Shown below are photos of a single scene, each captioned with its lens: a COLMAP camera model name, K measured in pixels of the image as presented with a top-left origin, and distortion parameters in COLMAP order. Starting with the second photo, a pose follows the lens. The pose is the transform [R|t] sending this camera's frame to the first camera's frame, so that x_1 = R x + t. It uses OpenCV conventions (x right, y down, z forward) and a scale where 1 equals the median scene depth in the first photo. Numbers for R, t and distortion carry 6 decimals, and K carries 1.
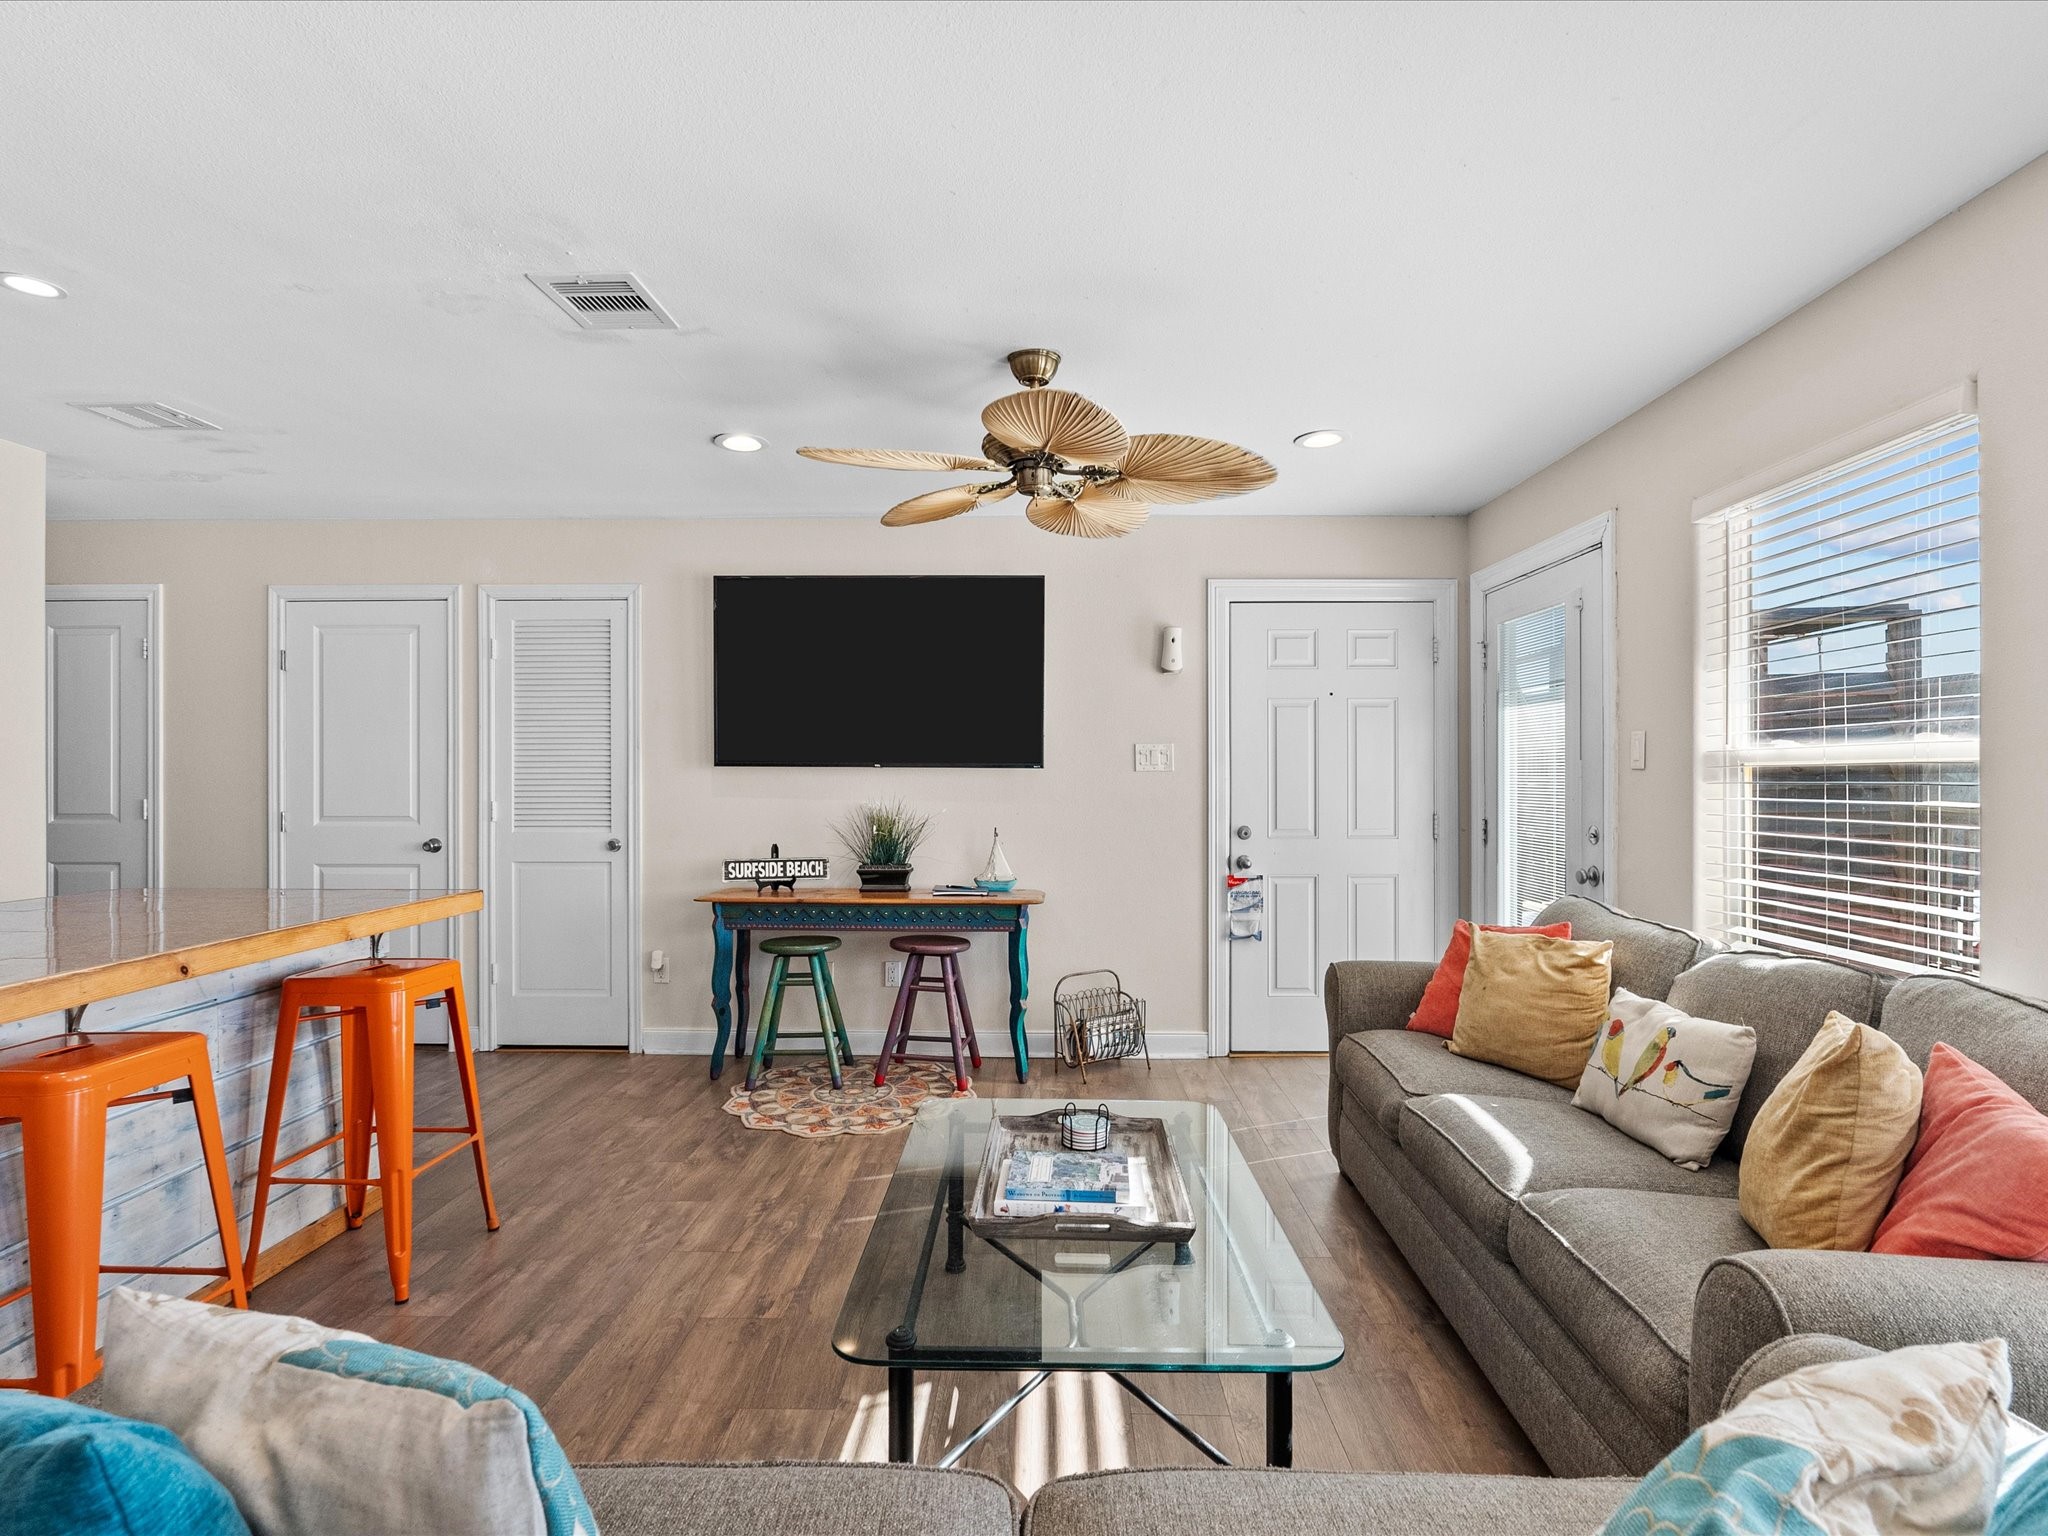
lens RADIAL K [[1007.3, 0, 1013.1], [0, 1007.3, 771.0], [0, 0, 1]] dist [-0.008914, 0.002730]
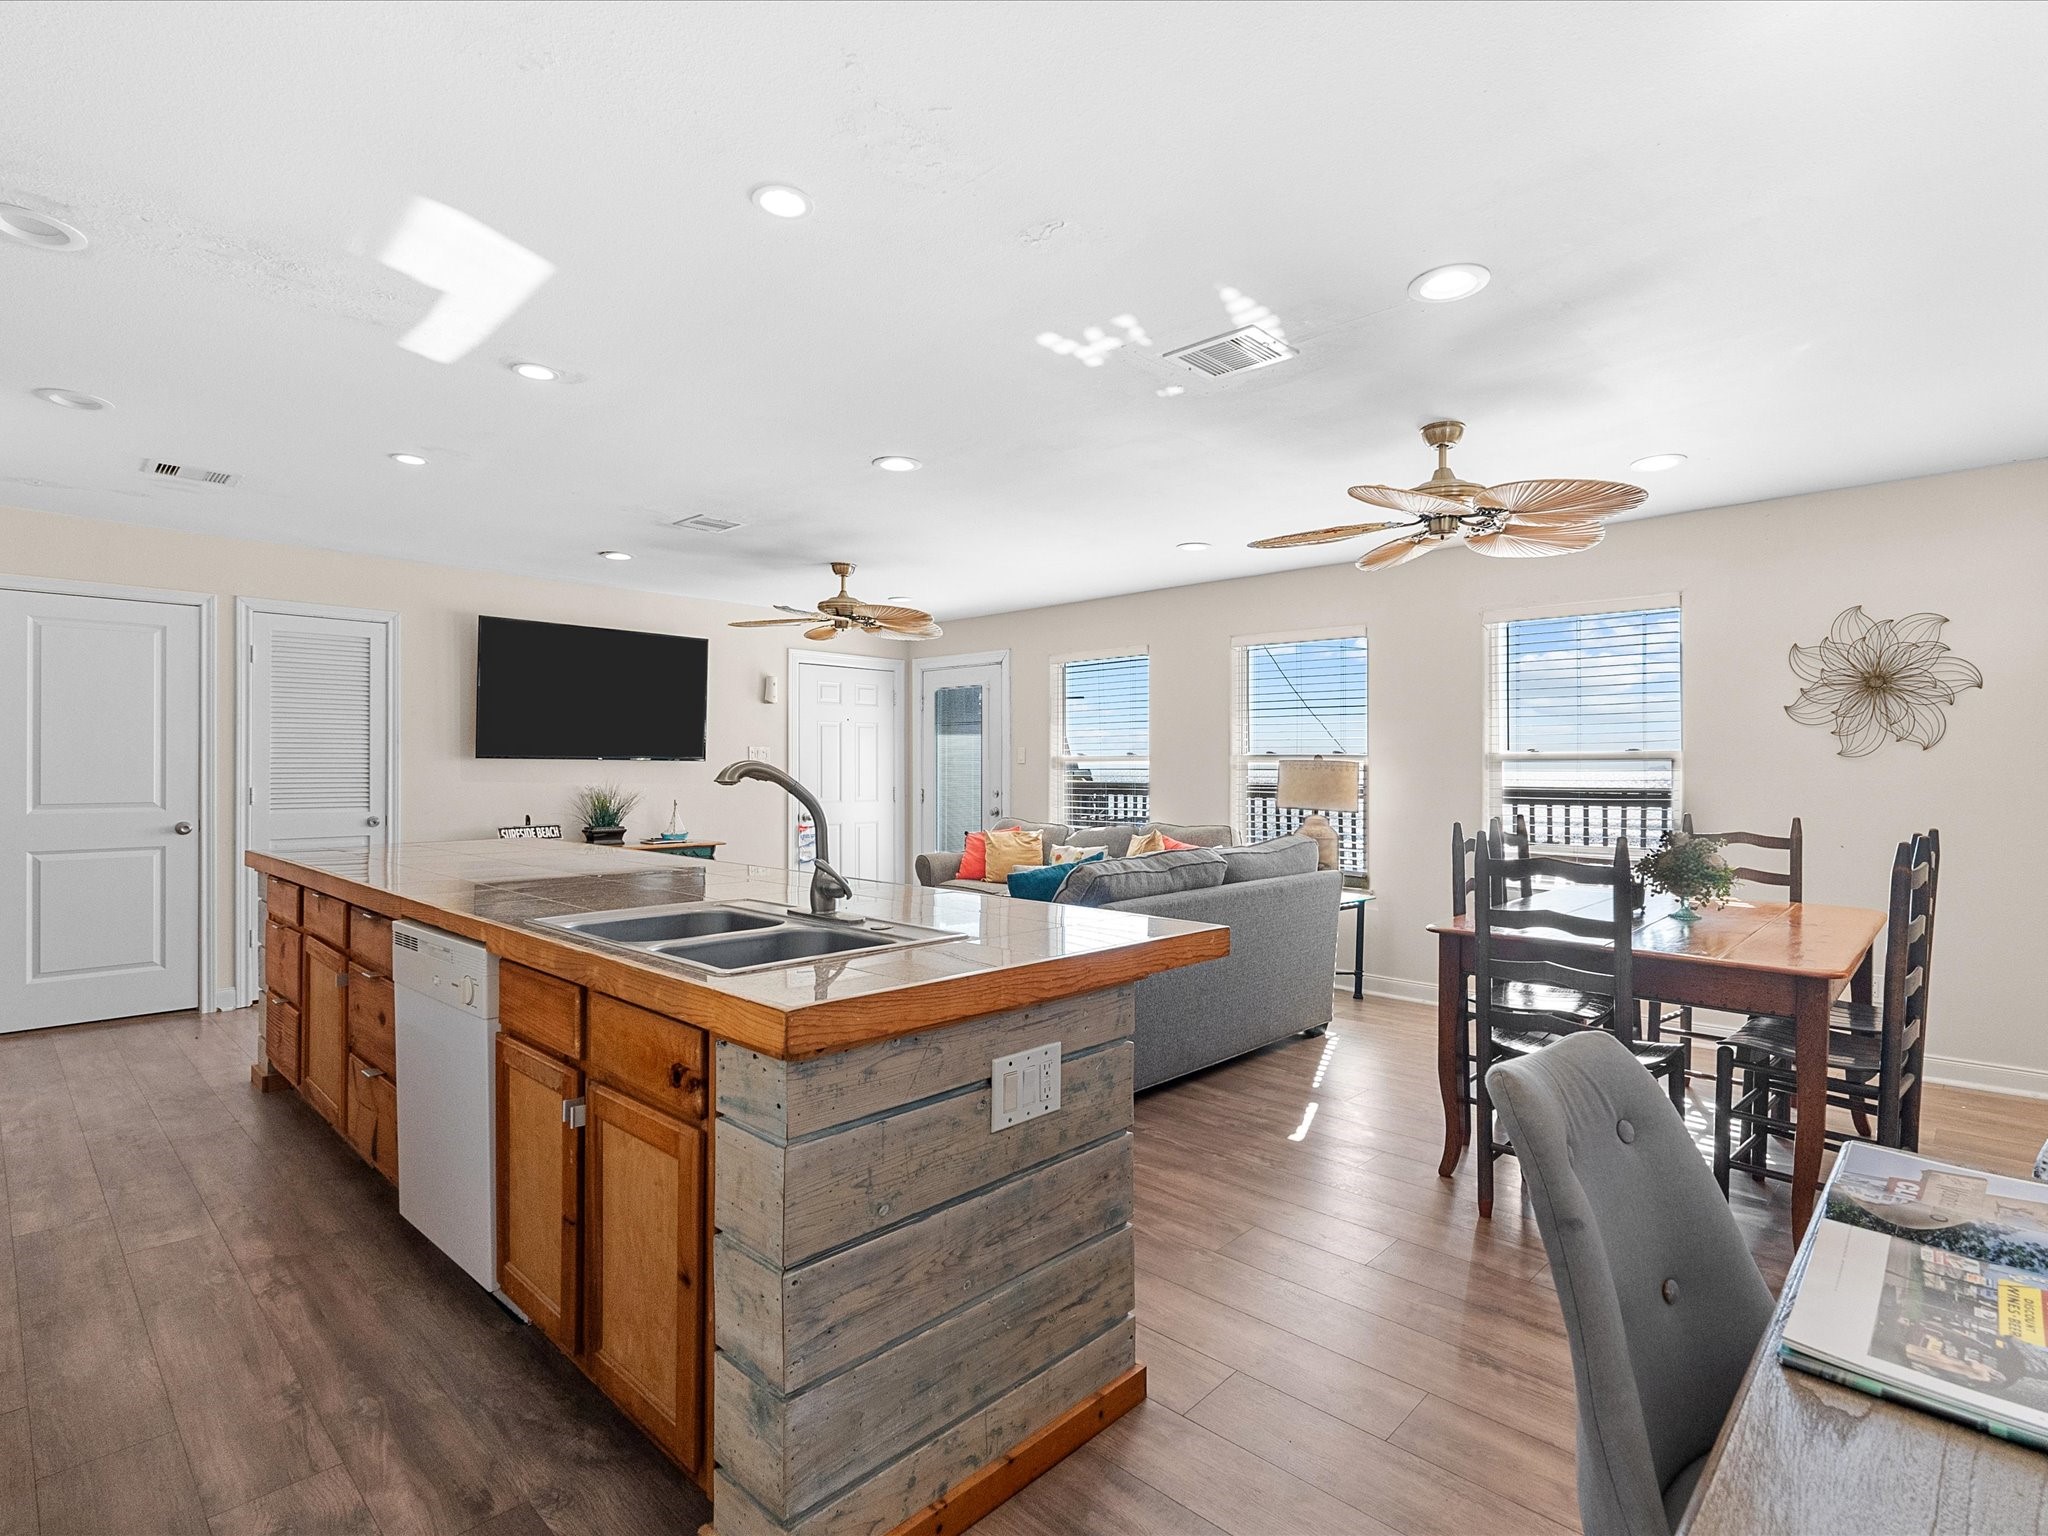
lens RADIAL K [[1007.3, 0, 1015.6], [0, 1007.3, 759.5], [0, 0, 1]] dist [-0.008914, 0.002730]
pose [[0.691428, 0.006896, 0.722413, -0.749018], [-0.005055, 0.999976, -0.004707, -0.000629], [-0.722428, -0.000398, 0.691446, -0.423079]]
